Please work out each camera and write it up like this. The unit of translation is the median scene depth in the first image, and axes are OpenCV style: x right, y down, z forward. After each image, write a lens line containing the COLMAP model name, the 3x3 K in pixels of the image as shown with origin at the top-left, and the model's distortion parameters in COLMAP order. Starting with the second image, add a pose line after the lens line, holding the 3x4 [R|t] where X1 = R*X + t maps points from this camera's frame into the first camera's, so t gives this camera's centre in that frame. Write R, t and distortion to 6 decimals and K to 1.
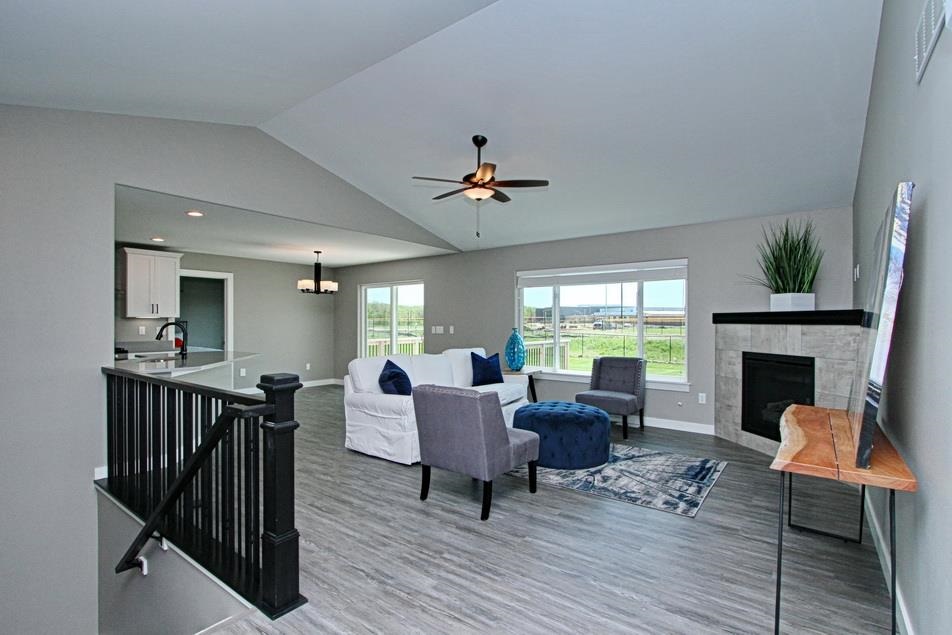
lens RADIAL K [[456.9, 0, 465.0], [0, 456.9, 315.4], [0, 0, 1]] dist [-0.011700, -0.000077]
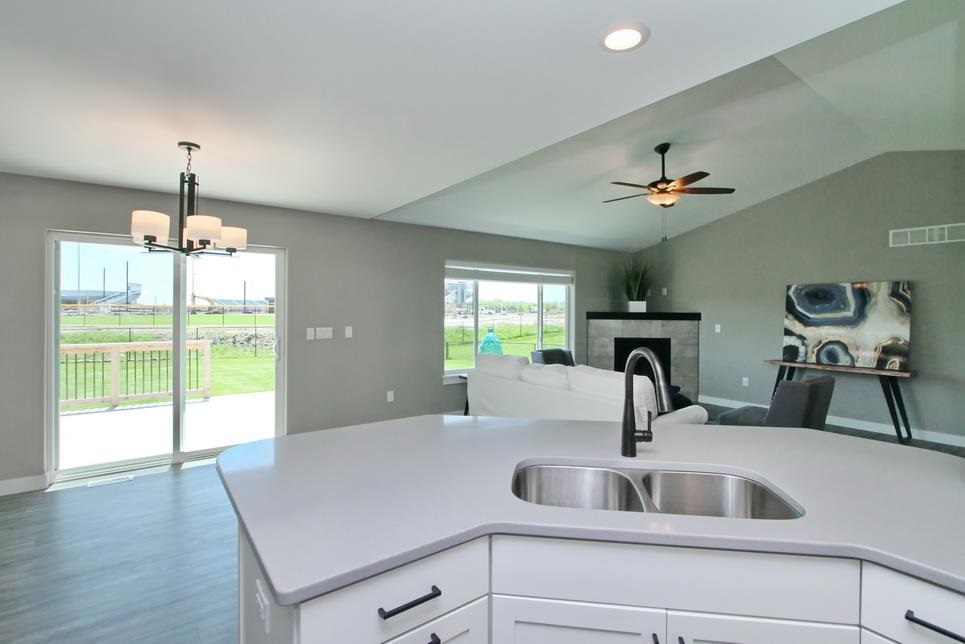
lens RADIAL K [[454.8, 0, 489.2], [0, 454.8, 308.8], [0, 0, 1]] dist [-0.011553, -0.000087]
pose [[0.256646, 0.004893, 0.966493, -0.913602], [-0.018806, 0.999823, -0.000068, -0.008665], [-0.966323, -0.018158, 0.256692, 0.955829]]
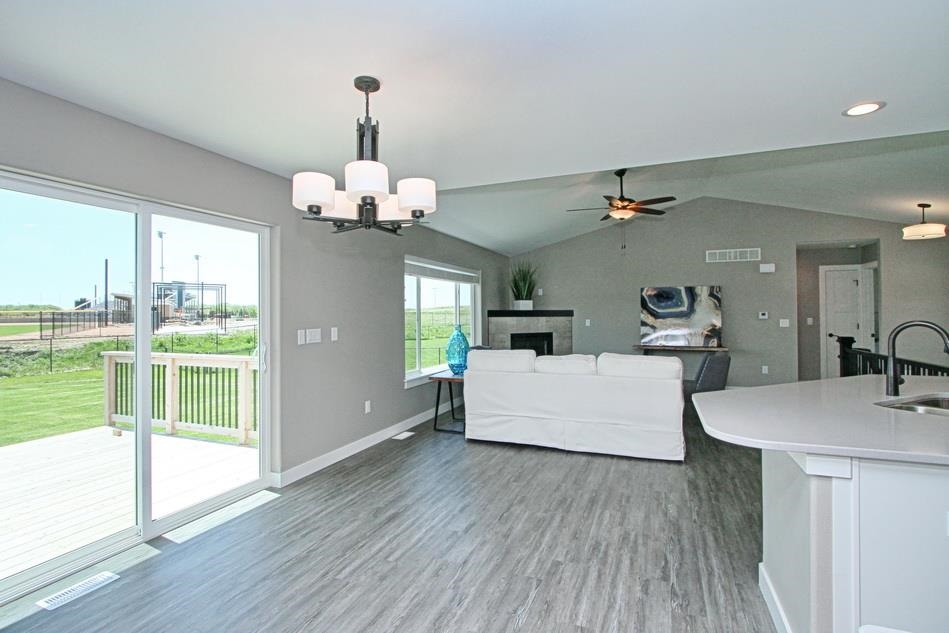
lens RADIAL K [[452.9, 0, 485.4], [0, 452.9, 304.2], [0, 0, 1]] dist [-0.013940, -0.000140]
pose [[-0.287098, 0.022006, 0.957648, -0.900522], [-0.004961, 0.999689, -0.024459, 0.012055], [-0.957888, -0.011773, -0.286900, 1.473076]]
